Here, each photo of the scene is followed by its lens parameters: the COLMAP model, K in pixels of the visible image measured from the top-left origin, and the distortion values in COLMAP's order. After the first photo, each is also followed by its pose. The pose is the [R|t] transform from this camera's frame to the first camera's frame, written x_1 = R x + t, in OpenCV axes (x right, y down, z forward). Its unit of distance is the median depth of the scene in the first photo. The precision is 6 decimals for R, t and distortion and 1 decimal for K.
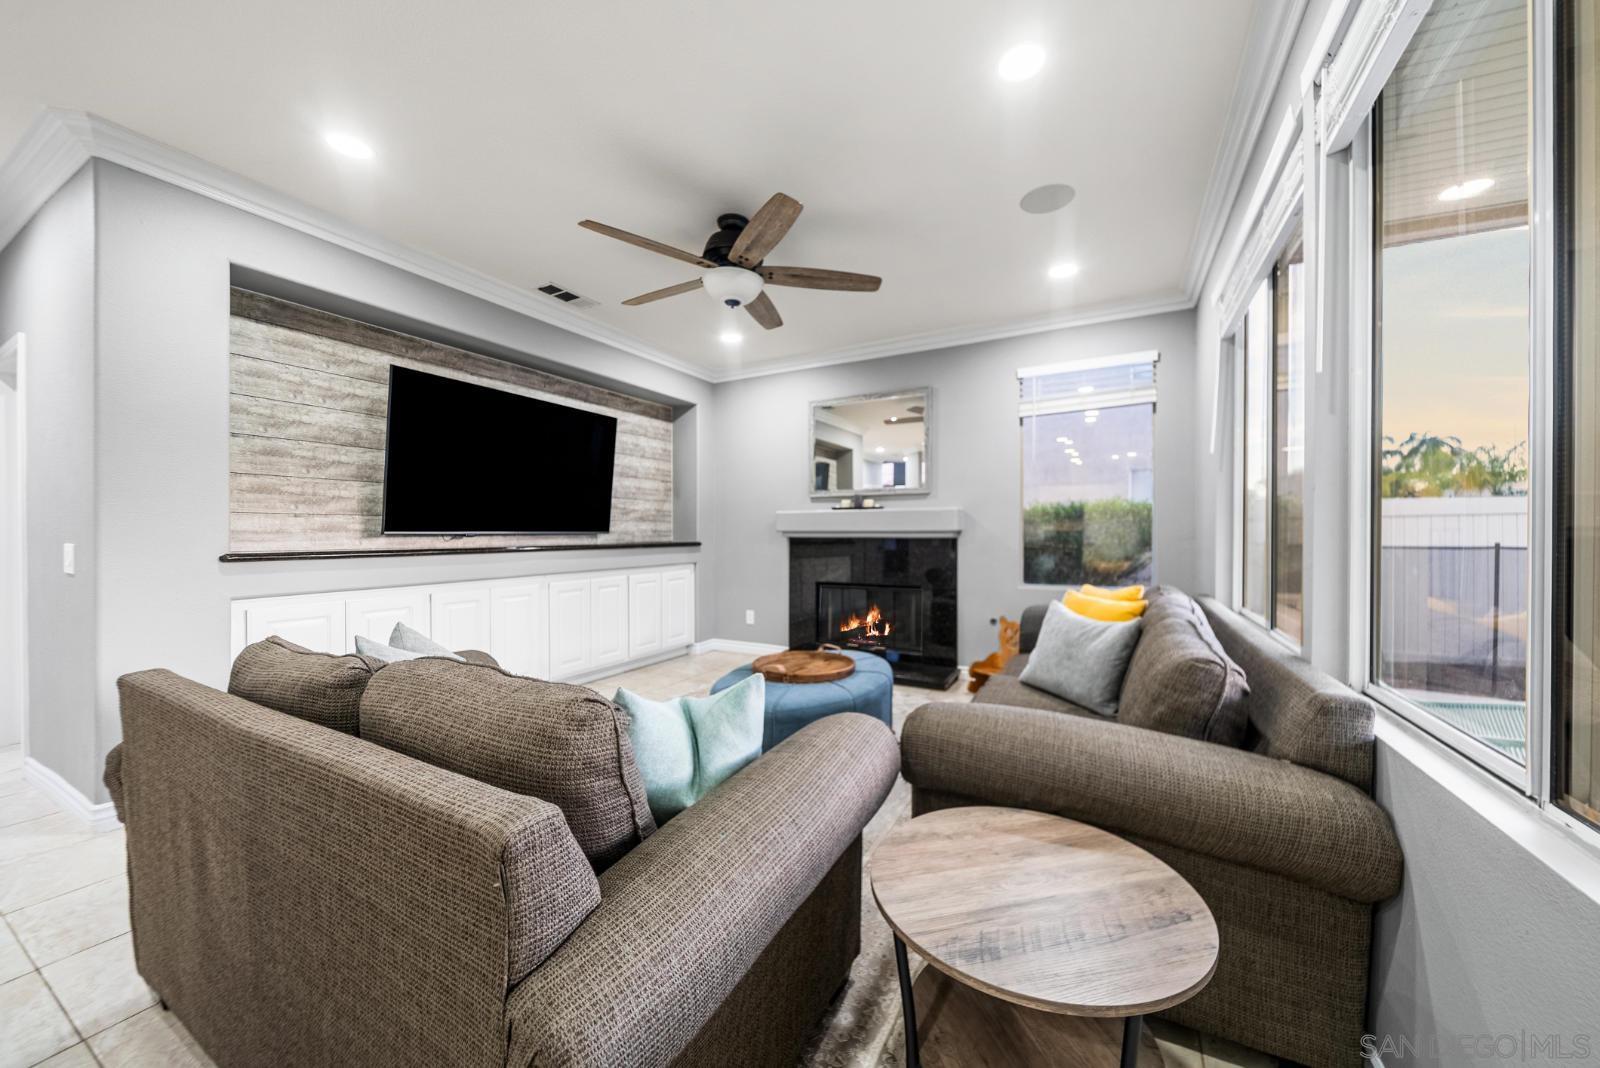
lens RADIAL K [[569.2, 0, 798.8], [0, 569.2, 531.6], [0, 0, 1]] dist [-0.000451, -0.000086]
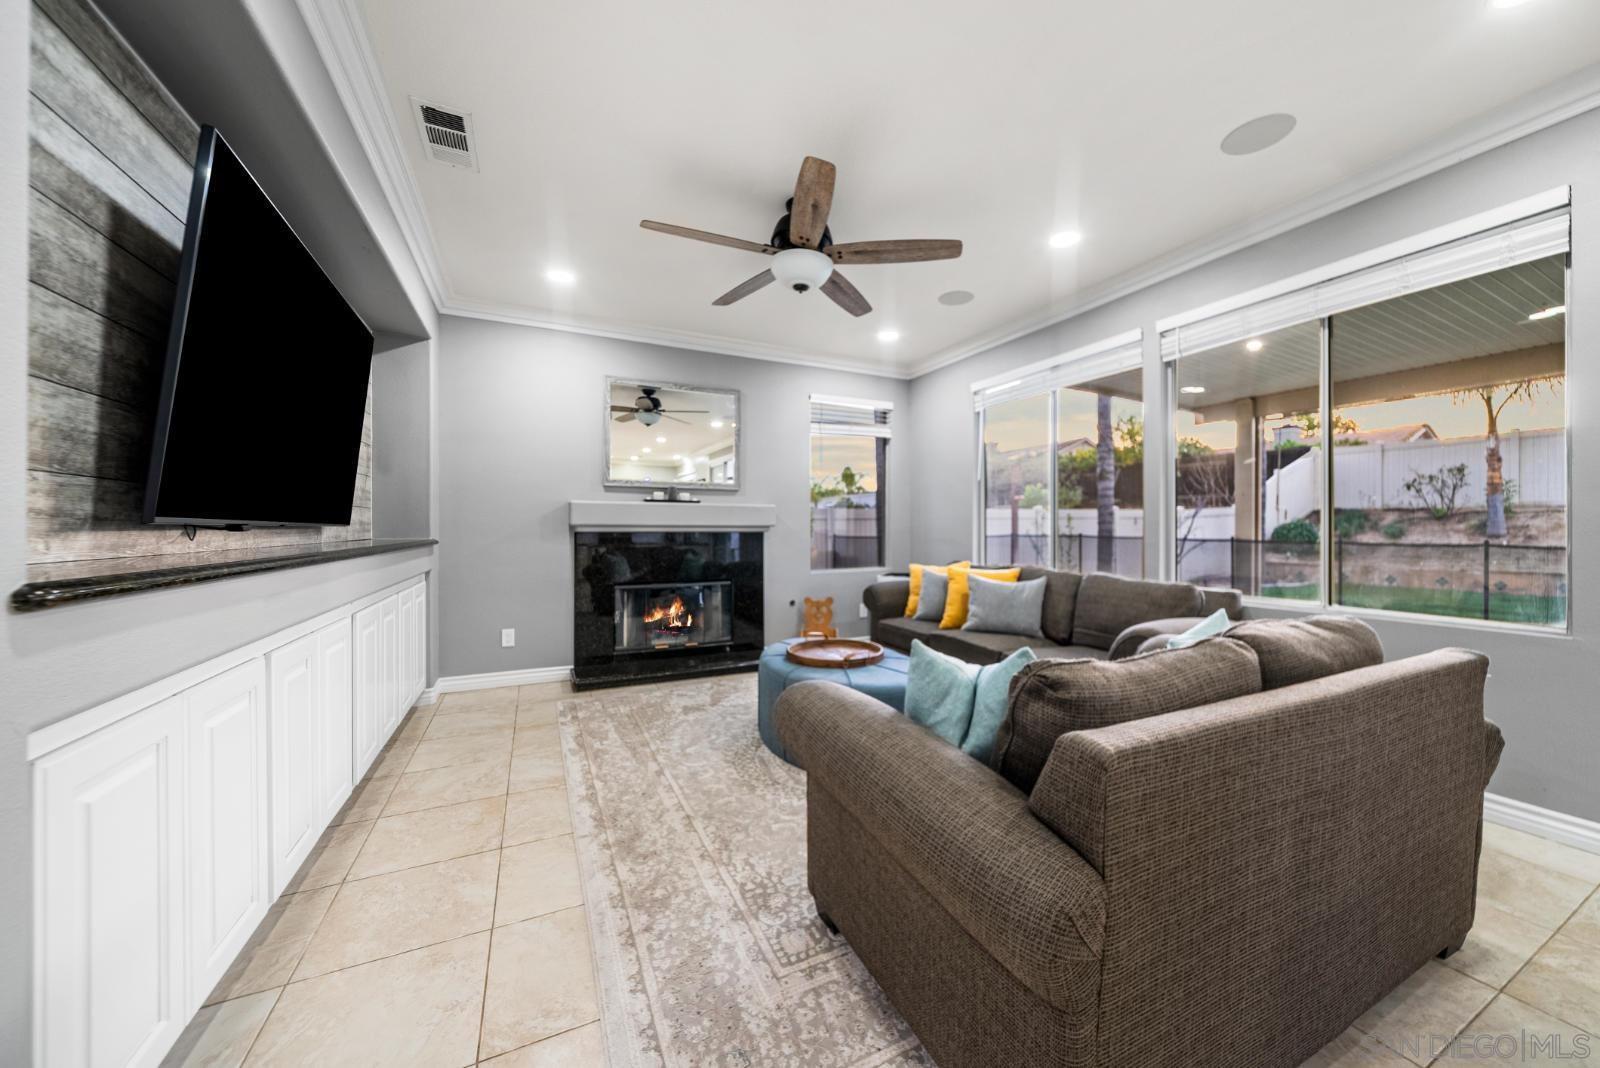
lens RADIAL K [[569.2, 0, 798.8], [0, 569.2, 531.6], [0, 0, 1]] dist [-0.000451, -0.000086]
pose [[0.595058, -0.002458, 0.803679, -0.580471], [-0.000157, 0.999995, 0.003175, 0.006810], [-0.803683, -0.002016, 0.595055, 0.285957]]
